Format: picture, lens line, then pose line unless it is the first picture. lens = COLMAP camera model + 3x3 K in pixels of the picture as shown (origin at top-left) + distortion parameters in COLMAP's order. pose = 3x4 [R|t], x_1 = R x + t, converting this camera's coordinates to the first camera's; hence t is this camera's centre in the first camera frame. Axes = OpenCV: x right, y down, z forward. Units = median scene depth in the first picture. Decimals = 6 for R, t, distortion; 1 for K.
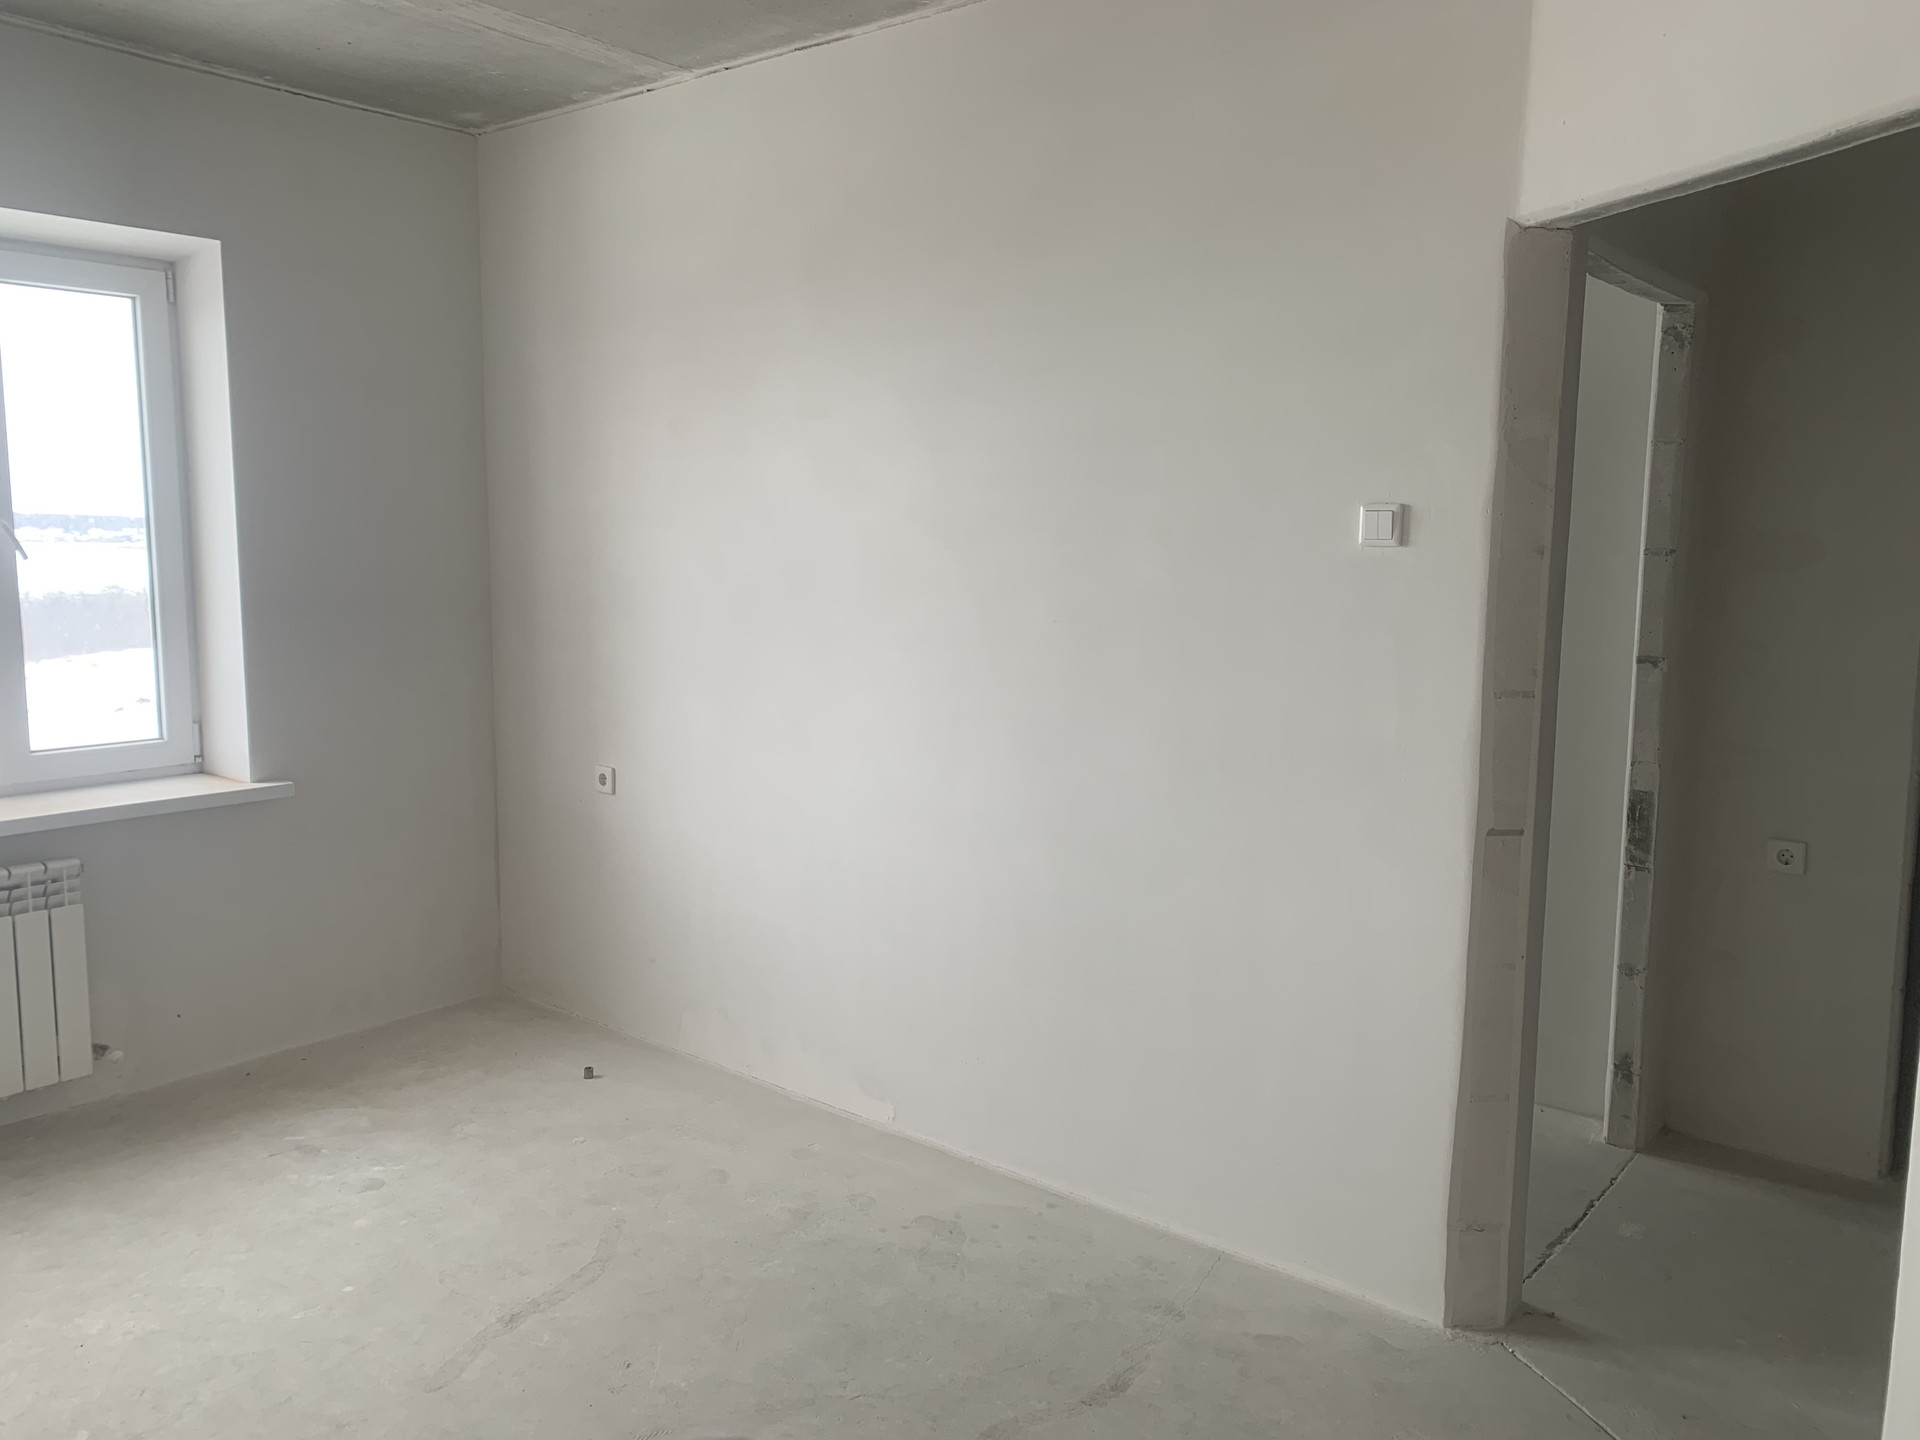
lens RADIAL K [[1486.0, 0, 960.0], [0, 1486.0, 720.0], [0, 0, 1]] dist [0.077771, -0.114708]
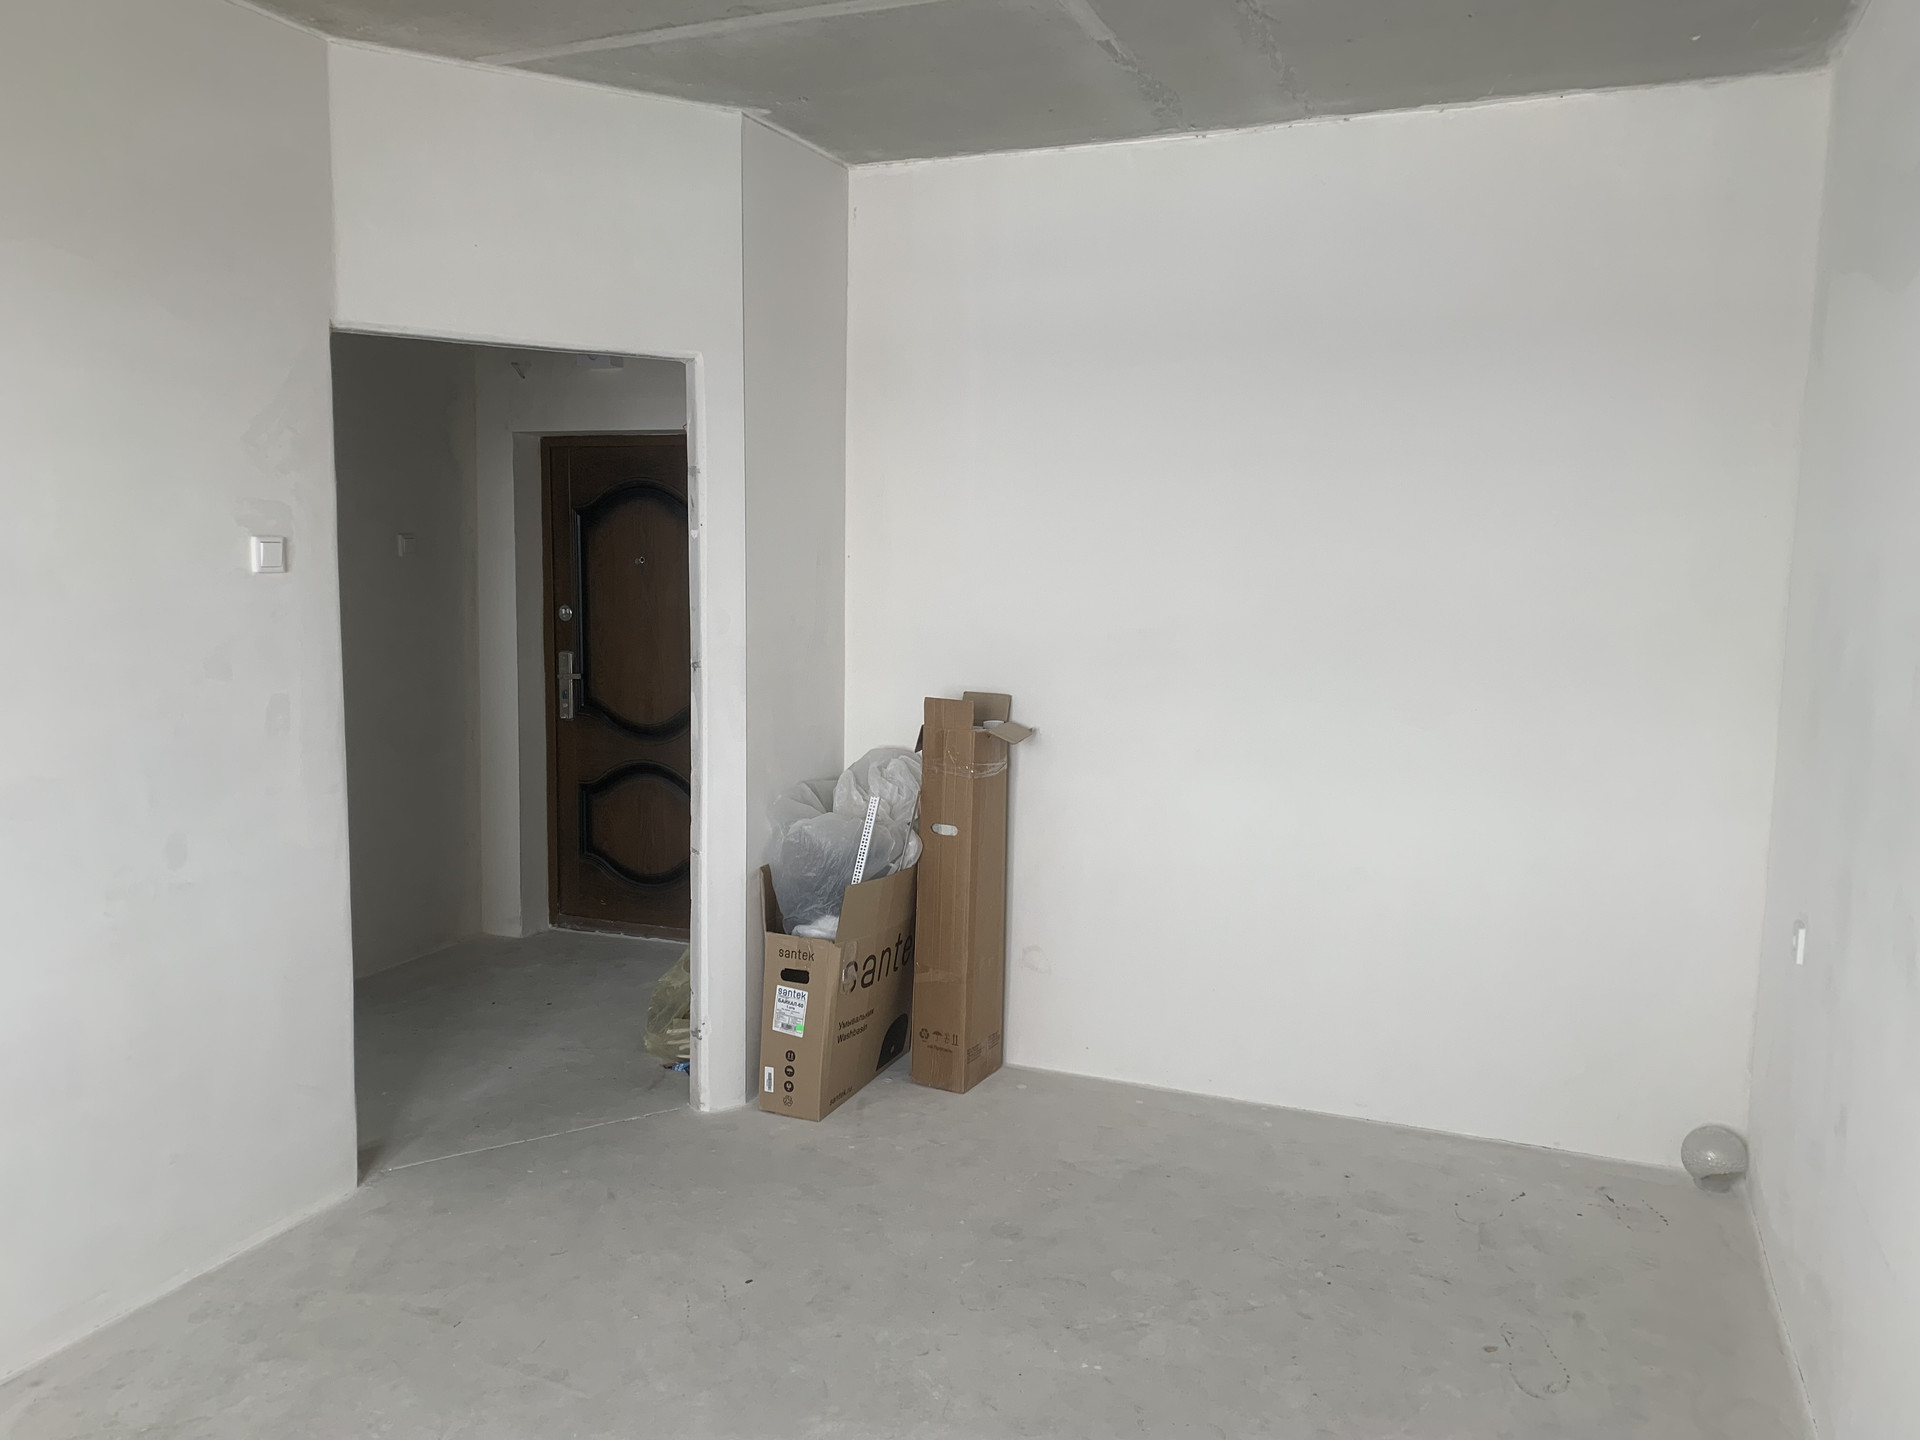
lens RADIAL K [[1486.0, 0, 960.0], [0, 1486.0, 720.0], [0, 0, 1]] dist [0.077771, -0.114708]
pose [[-0.289996, -0.126454, 0.948637, -0.999903], [0.120093, 0.978589, 0.167159, -0.134135], [-0.949463, 0.162400, -0.268601, 0.820506]]
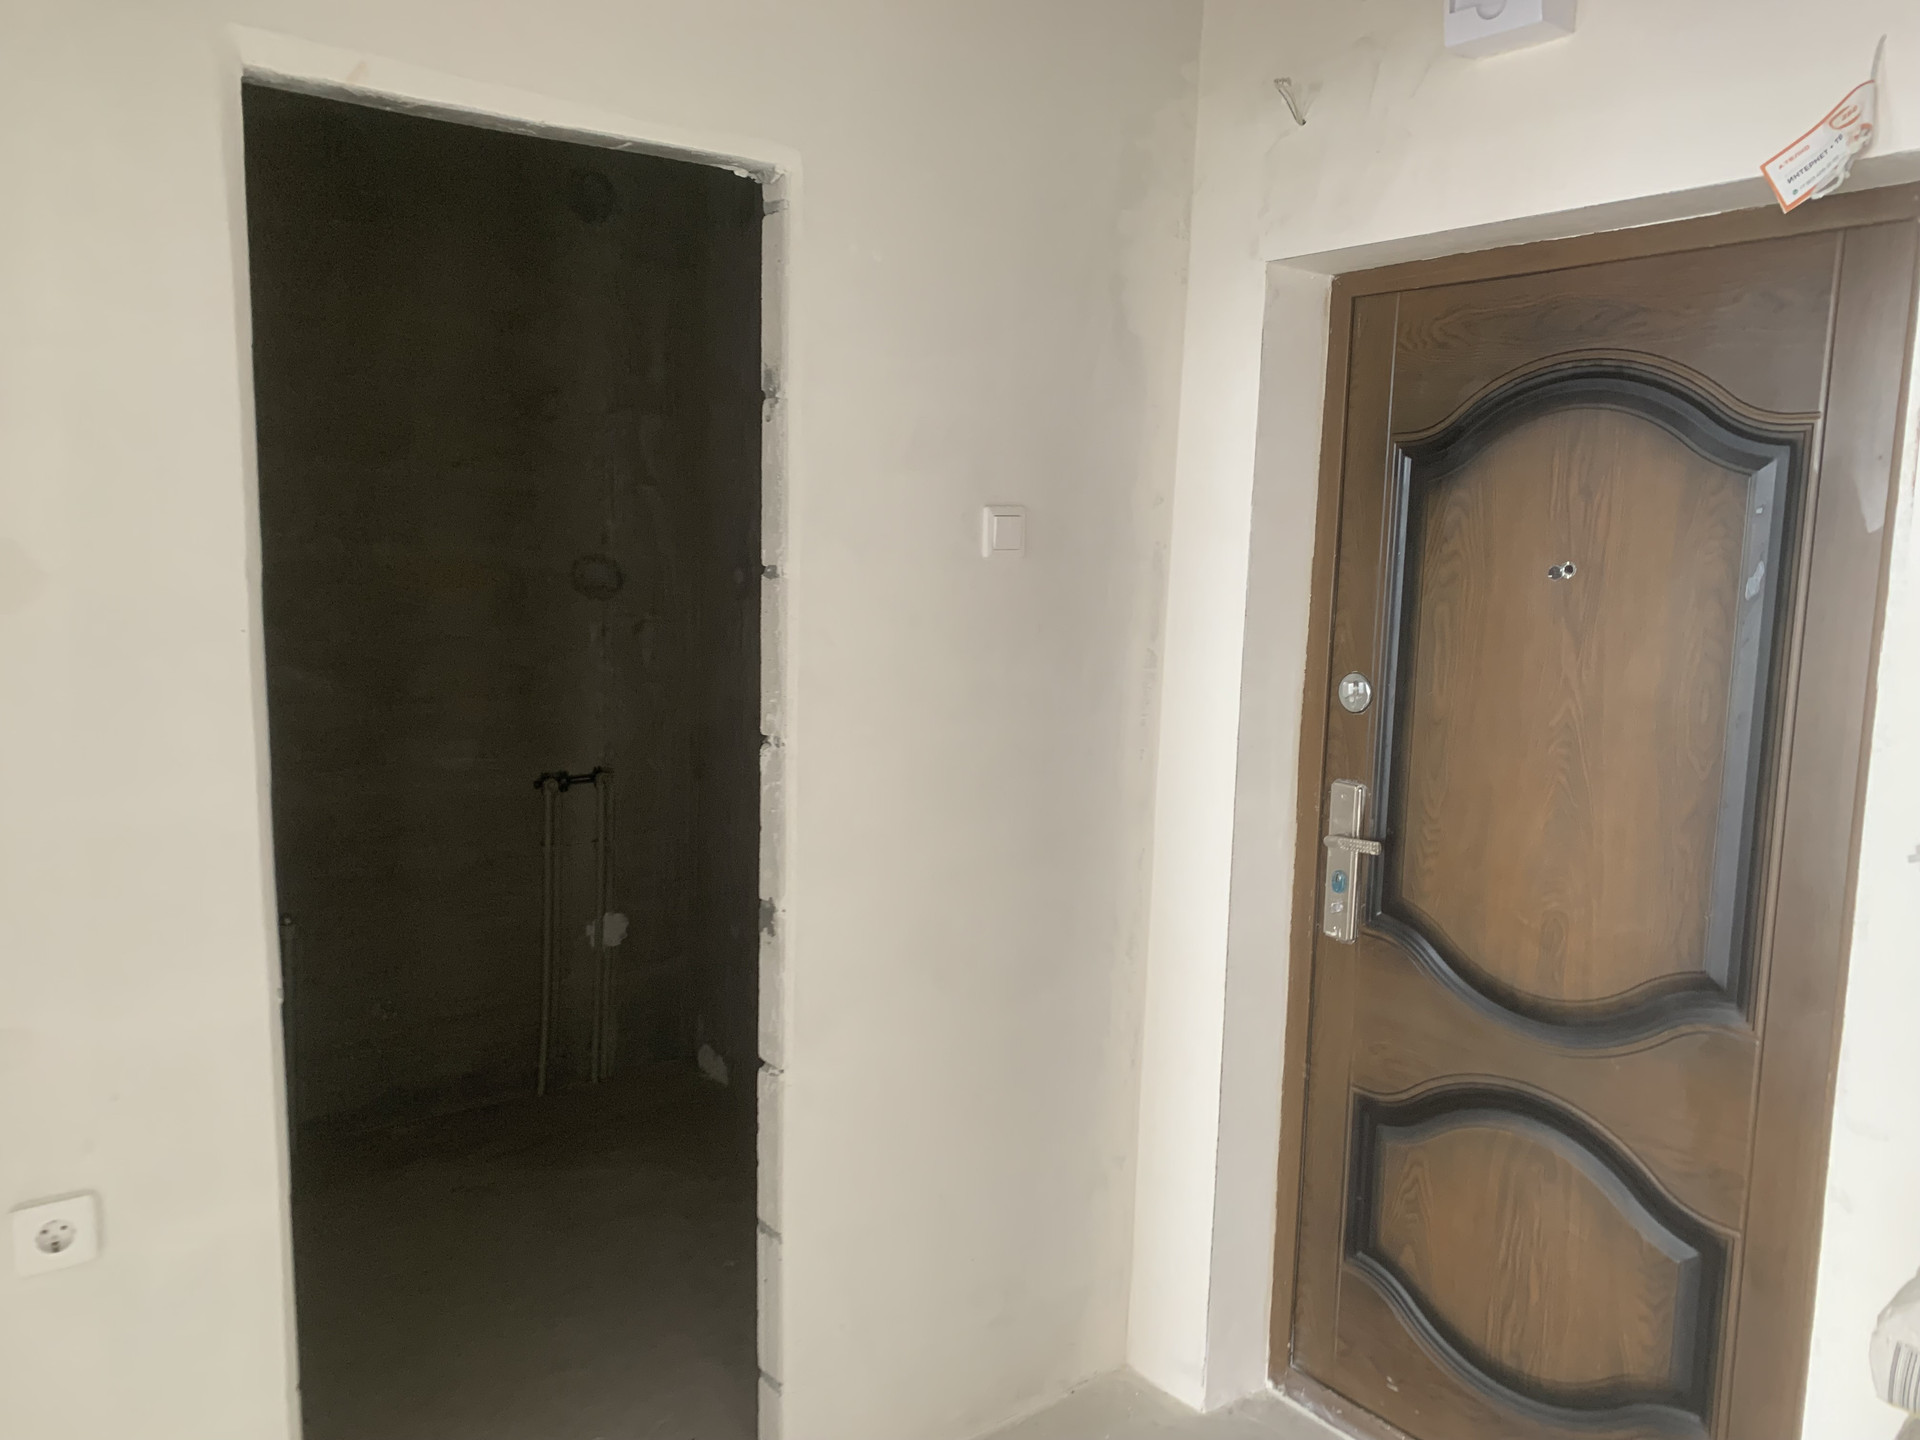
lens RADIAL K [[1486.0, 0, 960.0], [0, 1486.0, 720.0], [0, 0, 1]] dist [0.077771, -0.114708]
pose [[0.231161, -0.145867, 0.961919, -0.632846], [0.119009, 0.985512, 0.120845, -0.128727], [-0.965609, 0.086543, 0.245171, 0.805528]]
